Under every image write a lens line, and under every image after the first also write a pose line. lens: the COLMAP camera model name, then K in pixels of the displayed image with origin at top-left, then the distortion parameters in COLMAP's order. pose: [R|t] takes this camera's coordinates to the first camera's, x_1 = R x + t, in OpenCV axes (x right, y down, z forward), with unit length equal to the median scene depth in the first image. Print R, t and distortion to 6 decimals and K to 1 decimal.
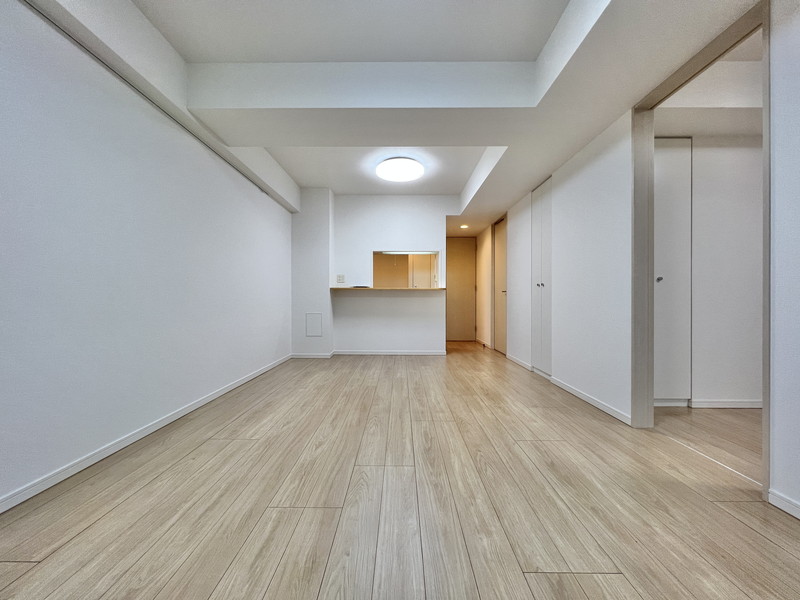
lens RADIAL K [[323.9, 0, 398.4], [0, 323.9, 299.6], [0, 0, 1]] dist [-0.003673, -0.000561]
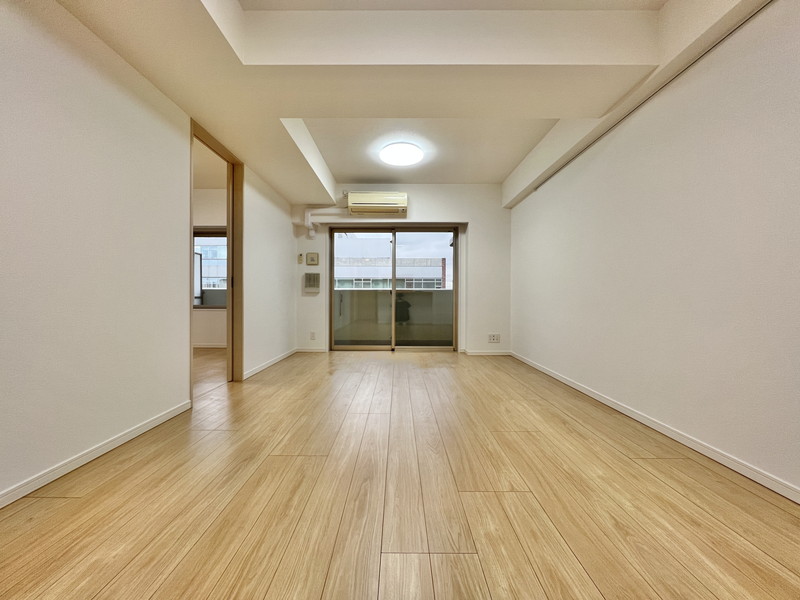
lens RADIAL K [[323.9, 0, 400.8], [0, 323.9, 299.4], [0, 0, 1]] dist [-0.003673, -0.000561]
pose [[-0.999899, -0.003525, -0.013771, 0.022883], [-0.003524, 0.999994, -0.000126, 0.017226], [0.013771, -0.000077, -0.999905, 1.924286]]
